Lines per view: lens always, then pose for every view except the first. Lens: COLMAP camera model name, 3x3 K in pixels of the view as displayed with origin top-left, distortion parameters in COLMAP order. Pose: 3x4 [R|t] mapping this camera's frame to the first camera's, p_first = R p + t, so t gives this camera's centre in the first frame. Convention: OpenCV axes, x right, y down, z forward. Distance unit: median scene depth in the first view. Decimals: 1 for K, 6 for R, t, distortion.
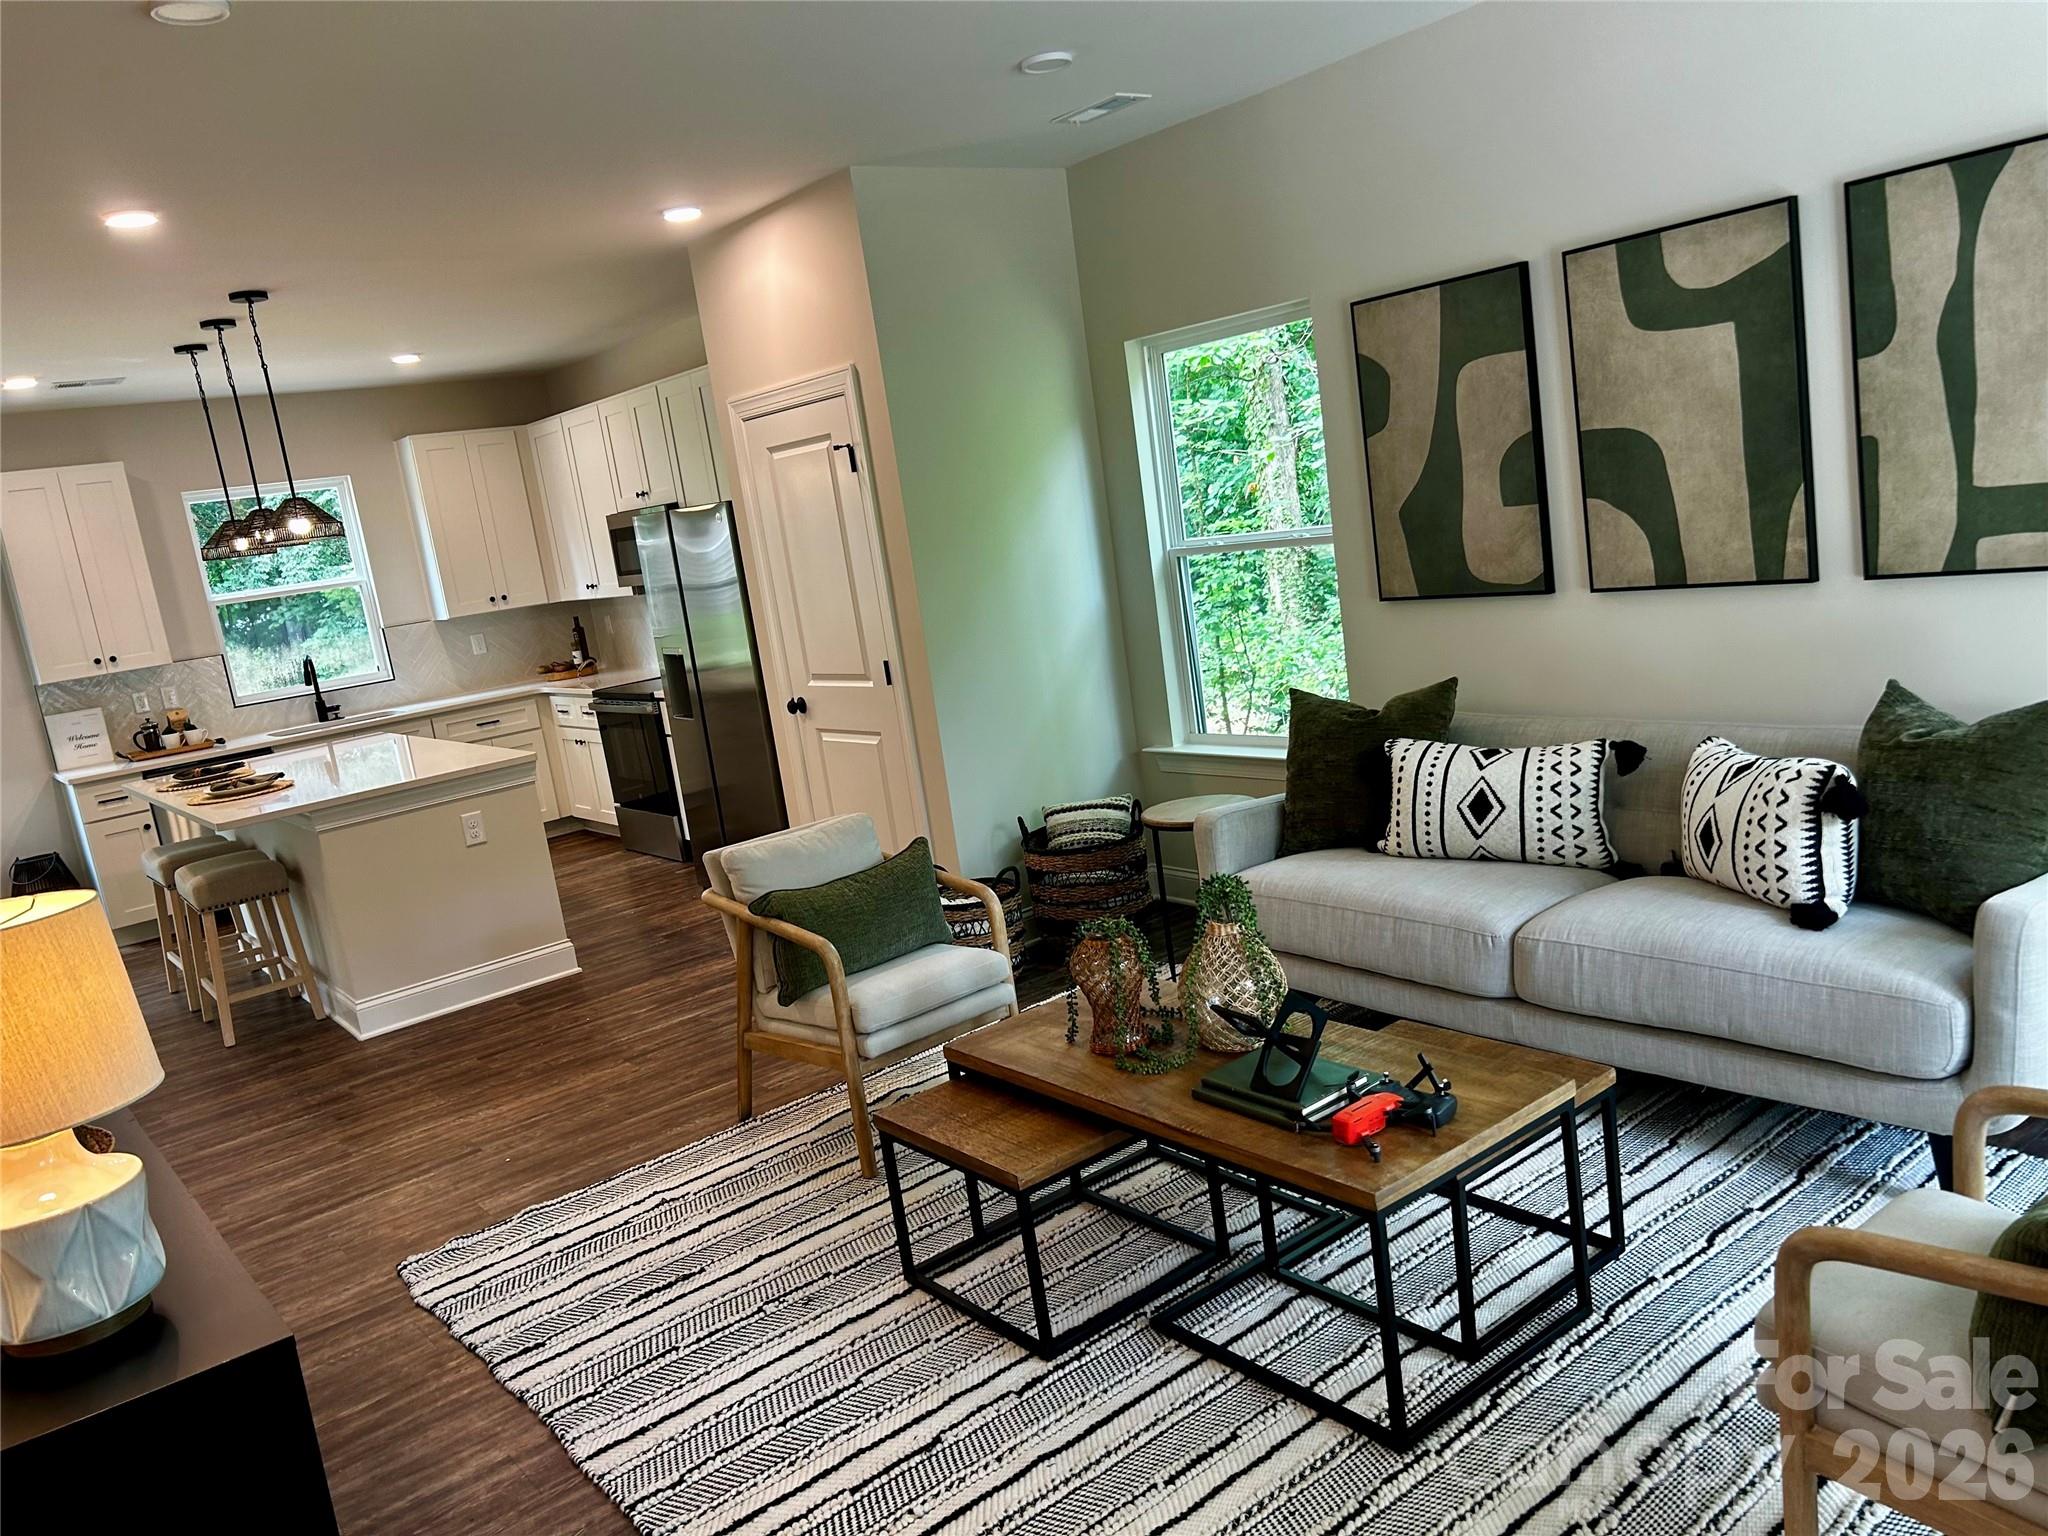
lens RADIAL K [[1546.3, 0, 1026.8], [0, 1546.3, 763.1], [0, 0, 1]] dist [0.021140, -0.031831]
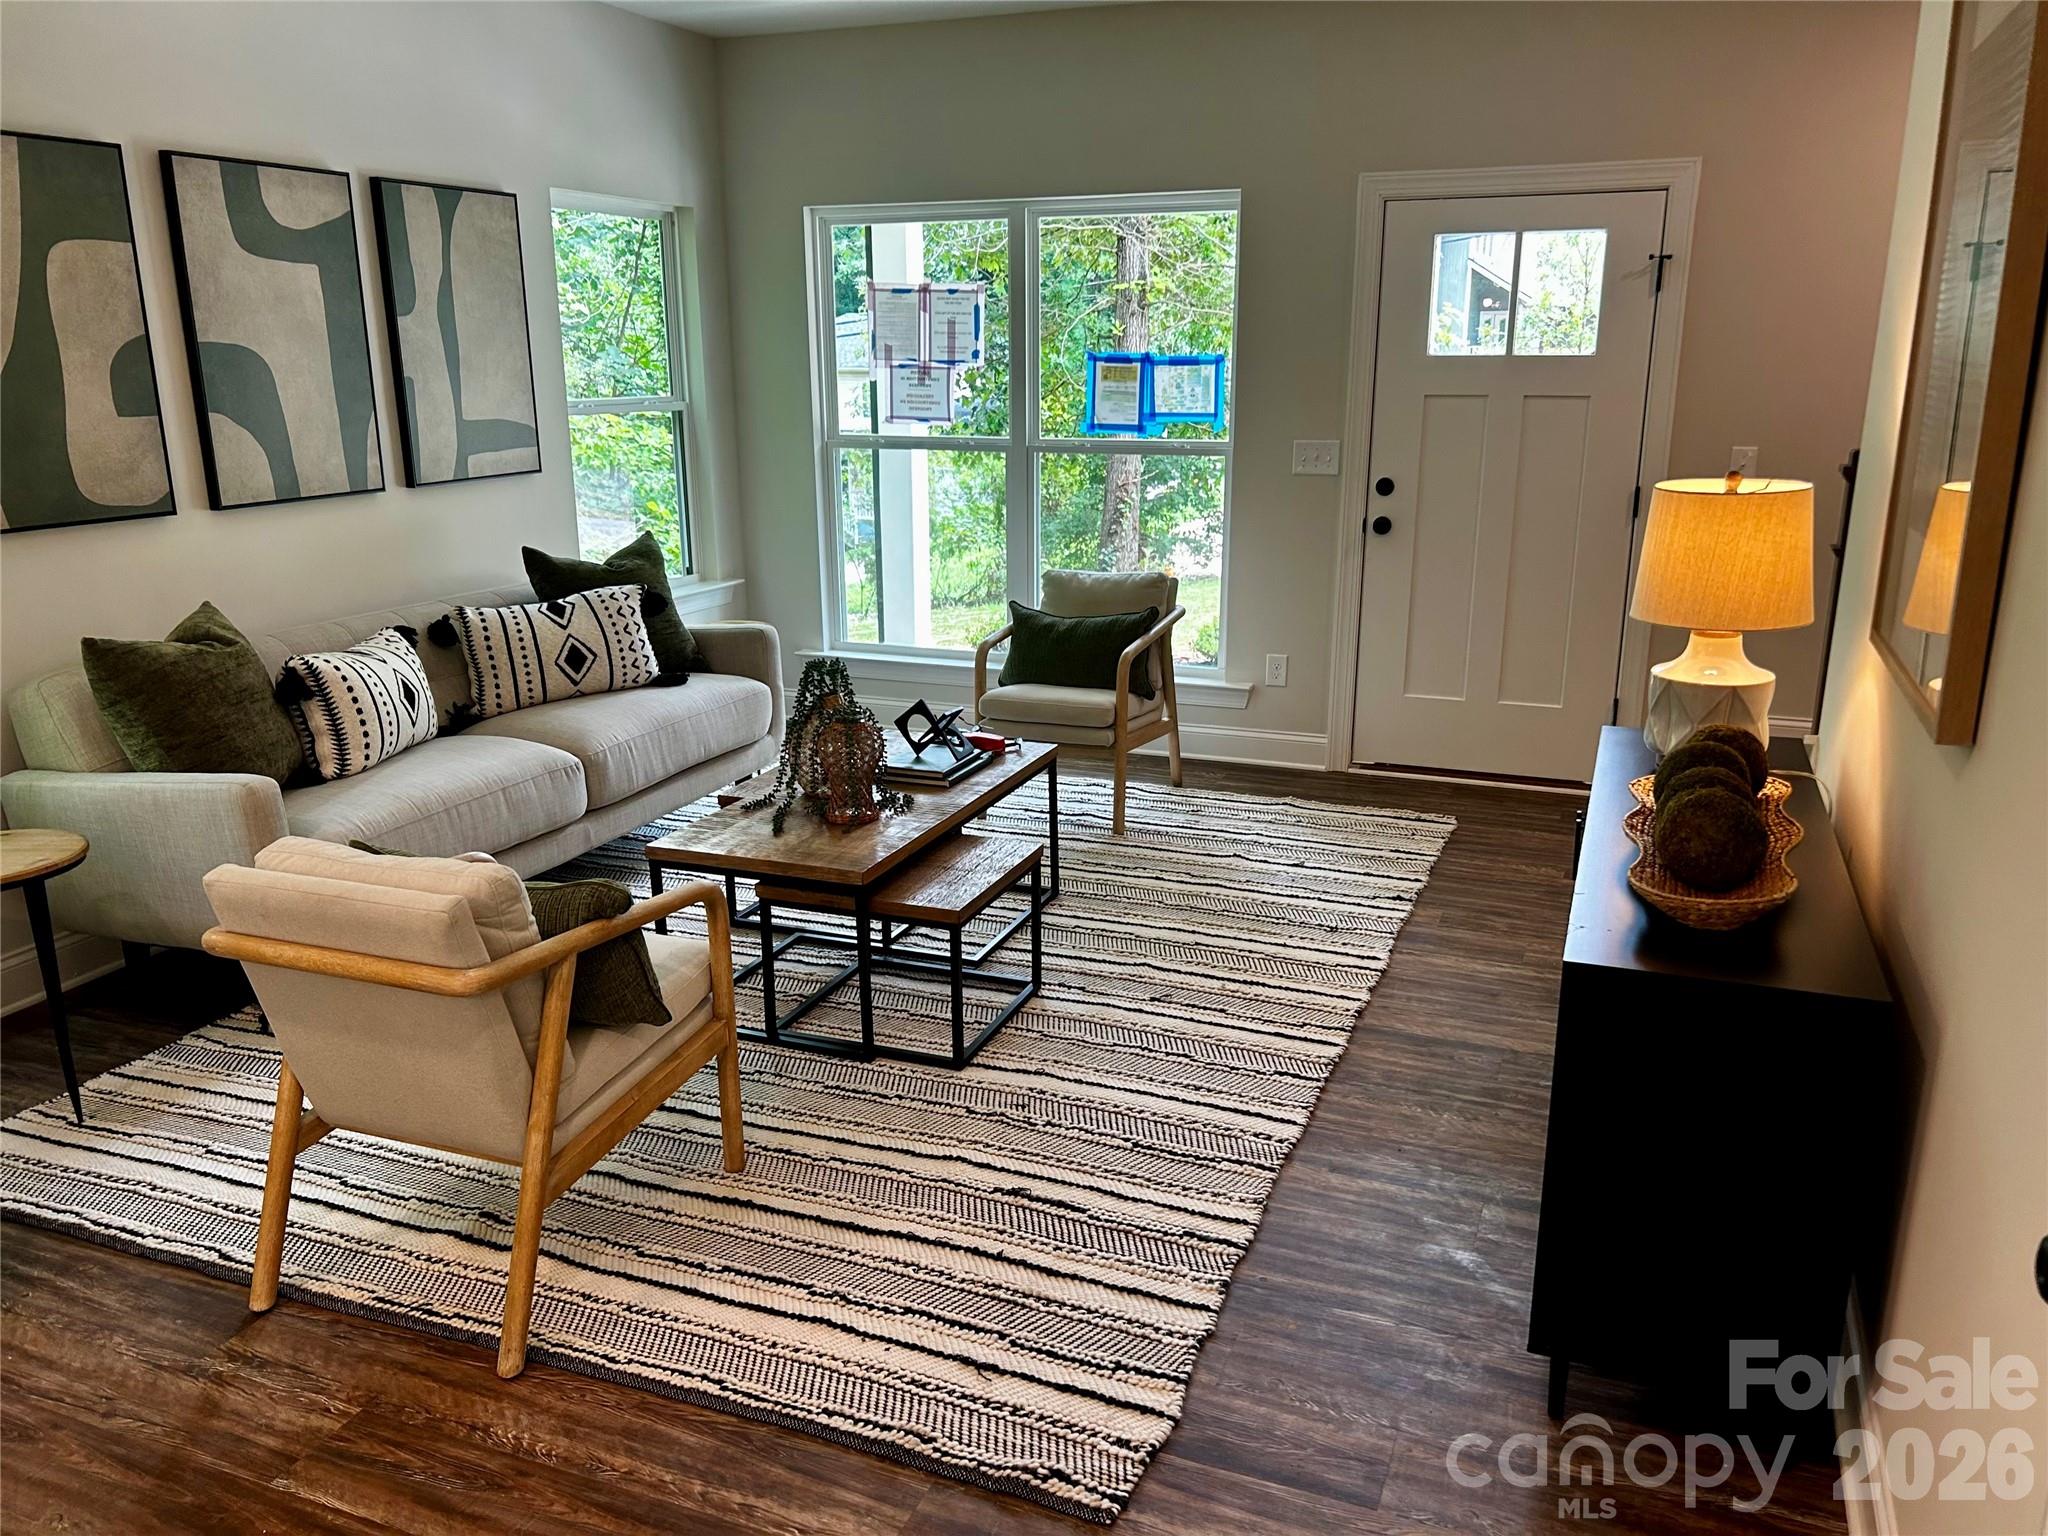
lens RADIAL K [[1546.3, 0, 1042.6], [0, 1546.3, 769.1], [0, 0, 1]] dist [0.021140, -0.031831]
pose [[-0.499508, -0.091765, 0.861435, -0.801453], [0.213363, 0.950712, 0.224995, -0.067544], [-0.839624, 0.296185, -0.455309, 1.117340]]
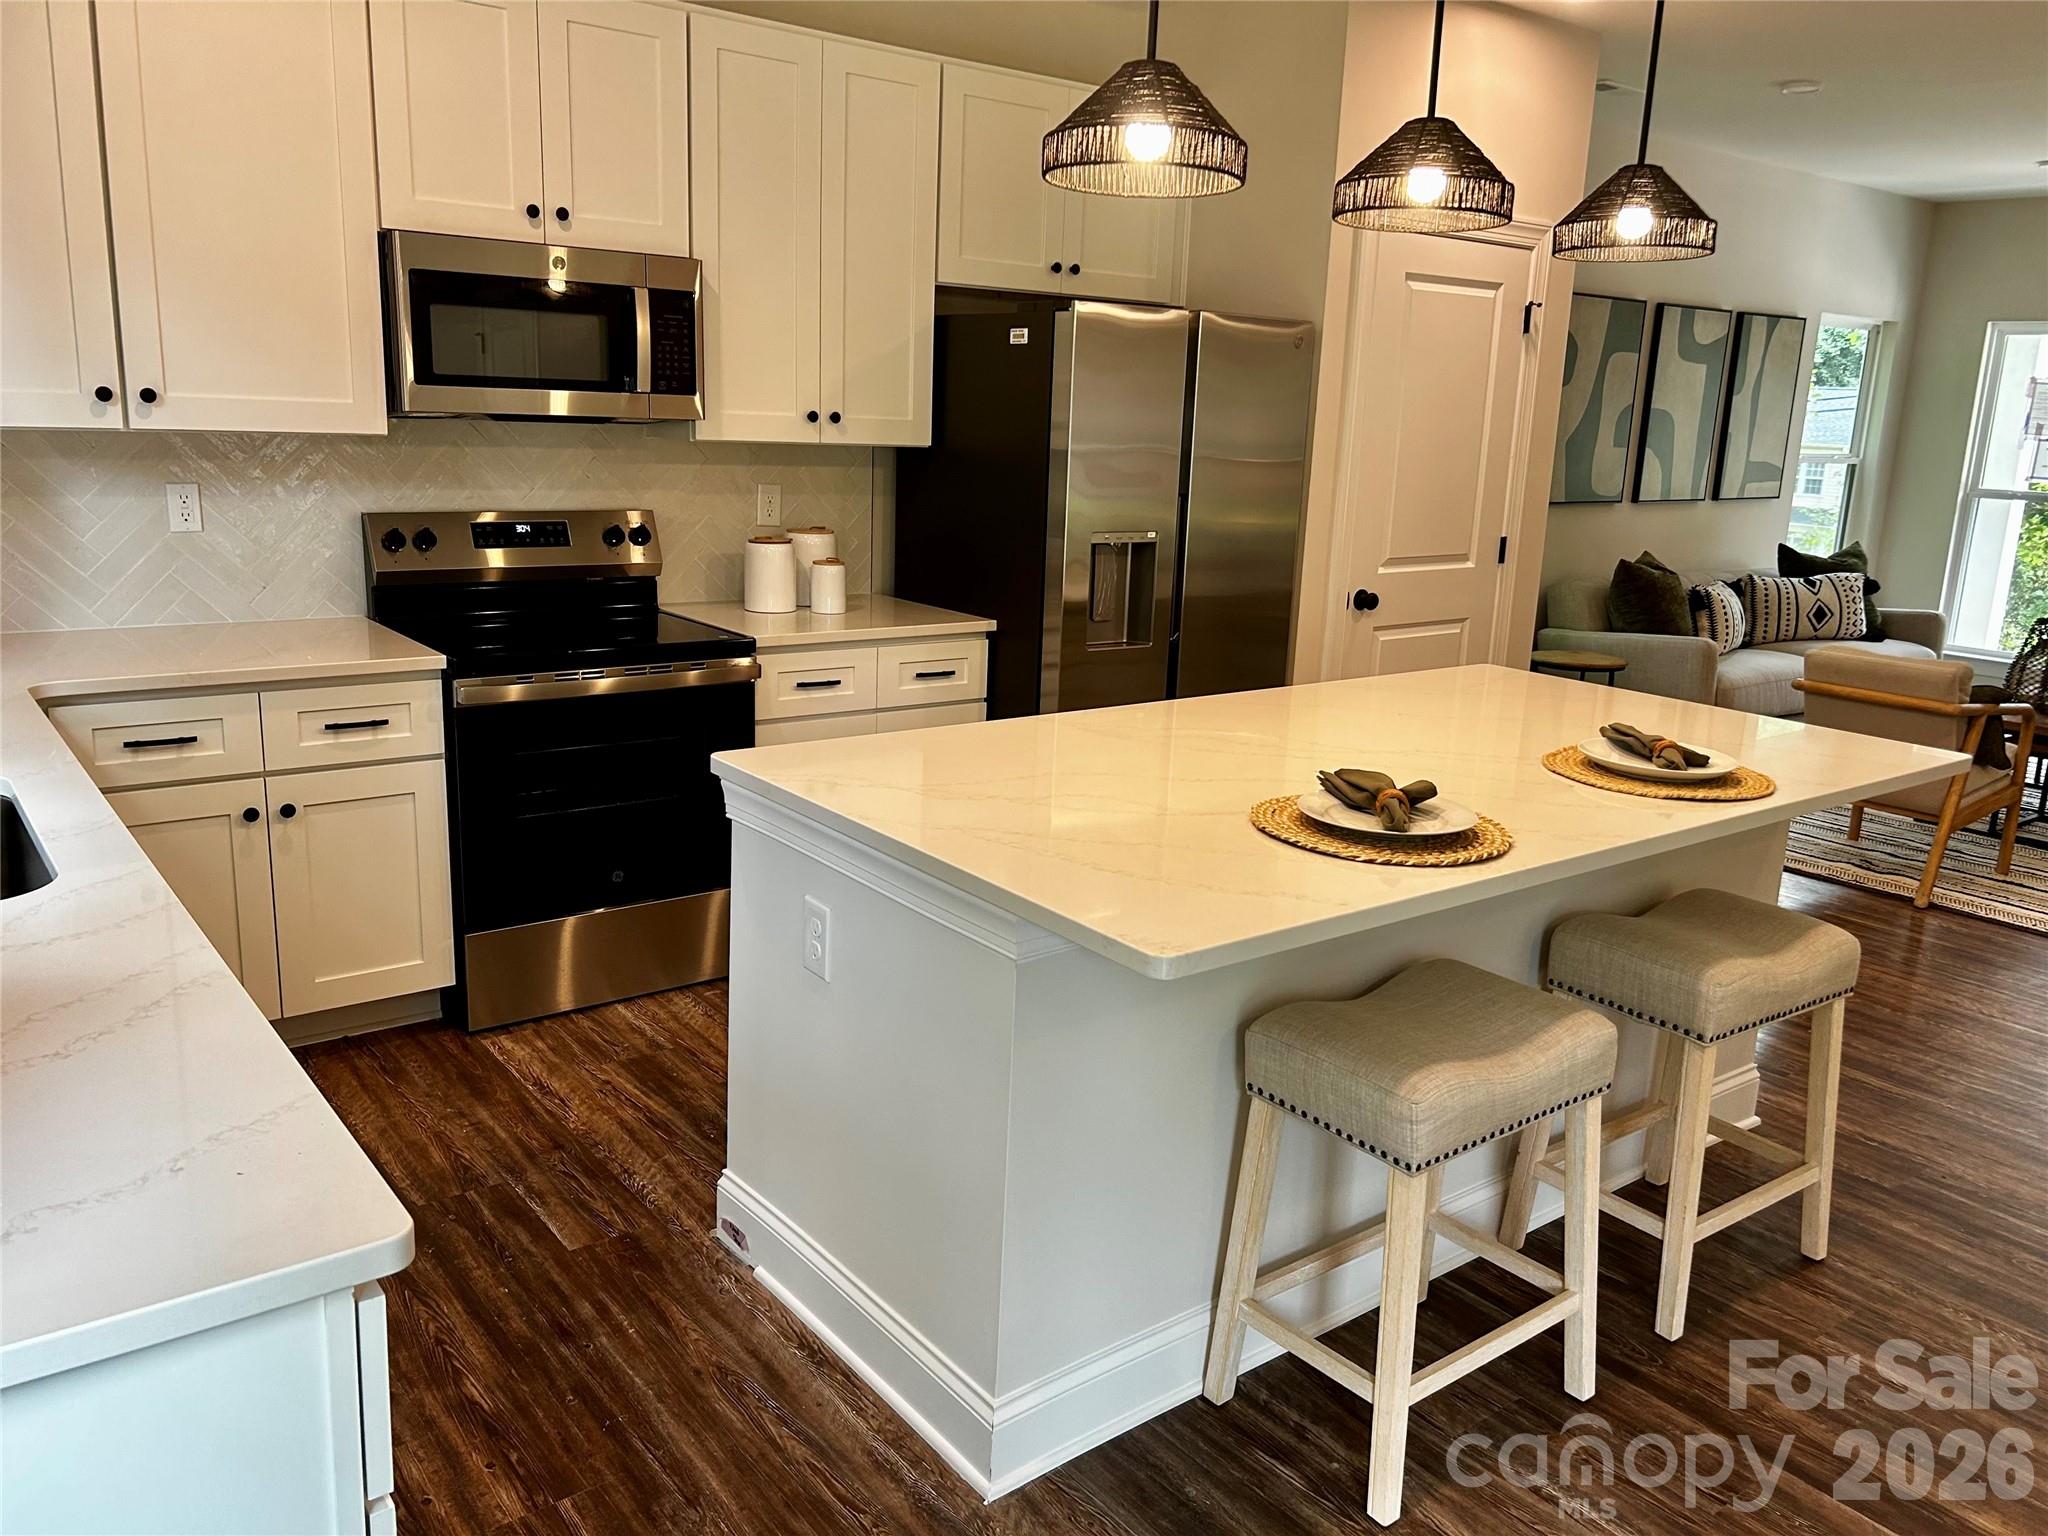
lens RADIAL K [[1546.3, 0, 1015.7], [0, 1546.3, 762.0], [0, 0, 1]] dist [0.021140, -0.031831]
pose [[0.003560, -0.091164, 0.995830, -1.443160], [0.131078, 0.987286, 0.089913, -0.075541], [-0.991366, 0.130211, 0.015464, 1.785873]]
